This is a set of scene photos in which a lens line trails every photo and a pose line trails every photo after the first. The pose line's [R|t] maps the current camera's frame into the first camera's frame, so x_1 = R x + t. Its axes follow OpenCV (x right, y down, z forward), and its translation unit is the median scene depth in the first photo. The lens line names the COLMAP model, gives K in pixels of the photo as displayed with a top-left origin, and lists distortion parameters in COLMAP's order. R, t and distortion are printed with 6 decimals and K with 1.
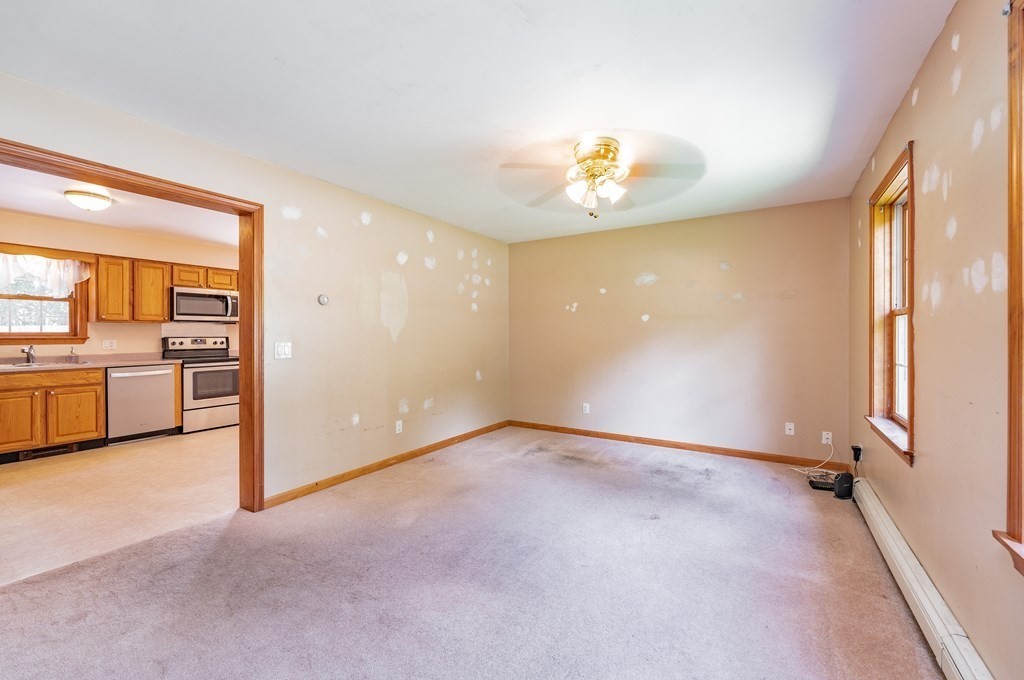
lens RADIAL K [[421.3, 0, 512.2], [0, 421.3, 334.7], [0, 0, 1]] dist [-0.000555, -0.000091]
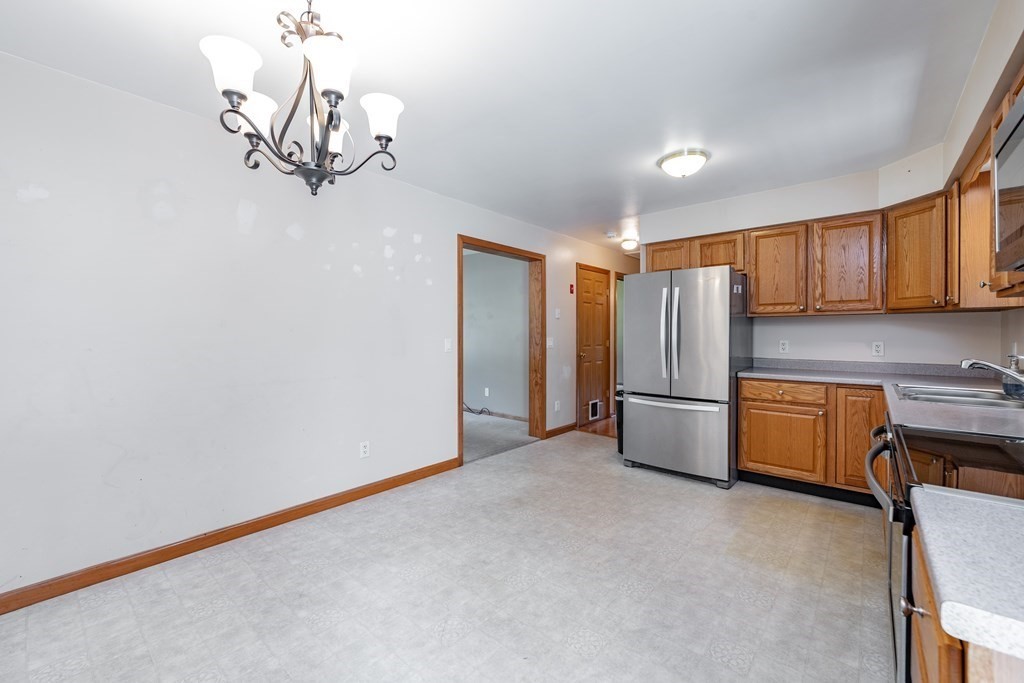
lens RADIAL K [[417.2, 0, 513.4], [0, 417.2, 340.0], [0, 0, 1]] dist [0.000495, -0.000108]
pose [[-0.989523, -0.003099, 0.144342, -0.572963], [-0.000900, 0.999883, 0.015301, 0.000308], [-0.144373, 0.015010, -0.989409, 1.309924]]
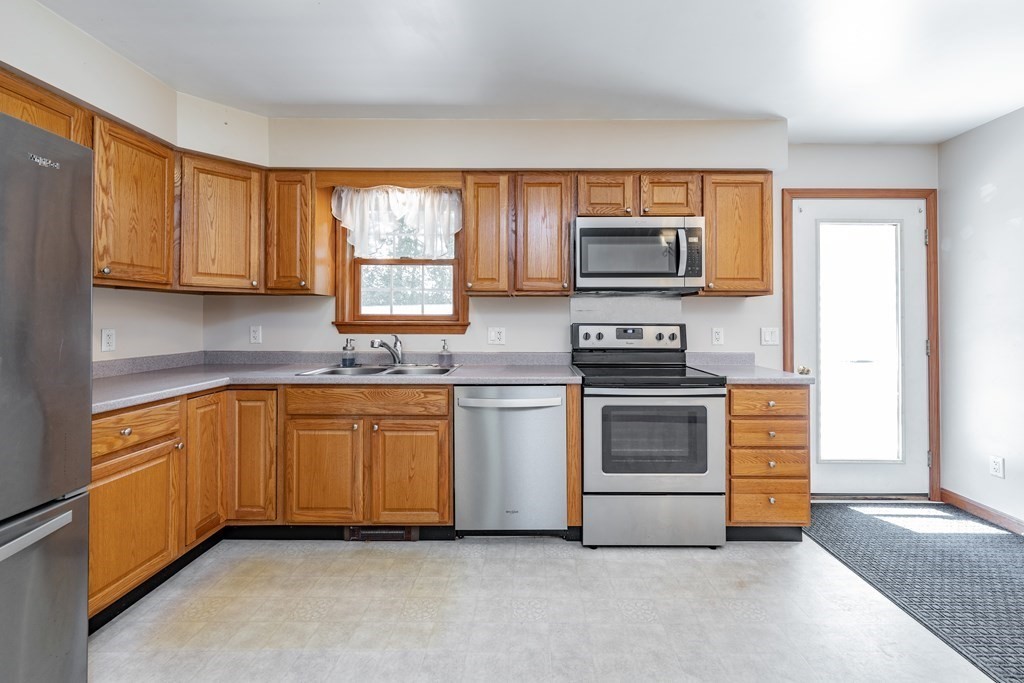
lens RADIAL K [[421.5, 0, 526.2], [0, 421.5, 316.4], [0, 0, 1]] dist [0.000594, 0.000065]
pose [[0.525859, -0.005572, -0.850554, -0.441565], [-0.002274, 0.999966, -0.007956, 0.001136], [0.850569, 0.006118, 0.525828, 0.721068]]
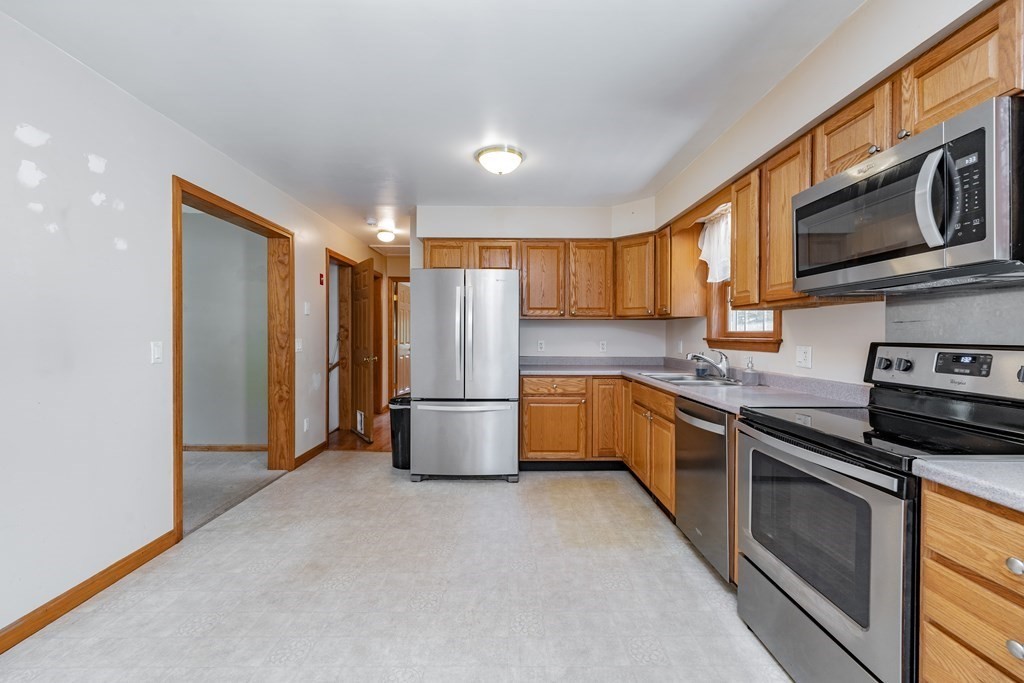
lens RADIAL K [[417.2, 0, 513.4], [0, 417.2, 340.0], [0, 0, 1]] dist [0.000495, -0.000108]
pose [[-0.839159, 0.003105, -0.543877, -0.433571], [-0.004392, 0.999912, 0.012485, 0.000564], [0.543868, 0.012866, -0.839072, 1.190275]]
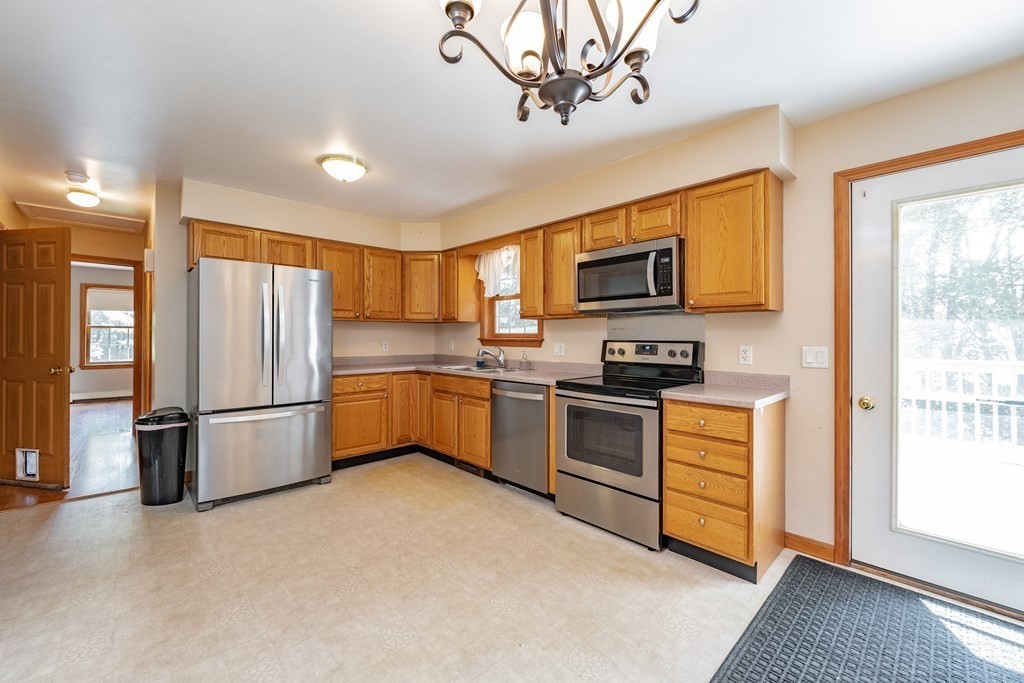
lens RADIAL K [[410.5, 0, 510.6], [0, 410.5, 338.3], [0, 0, 1]] dist [-0.000535, -0.000271]
pose [[-0.252244, 0.003003, -0.967659, -0.231655], [-0.003570, 0.999985, 0.004034, 0.000880], [0.967657, 0.004472, -0.252229, 1.081103]]
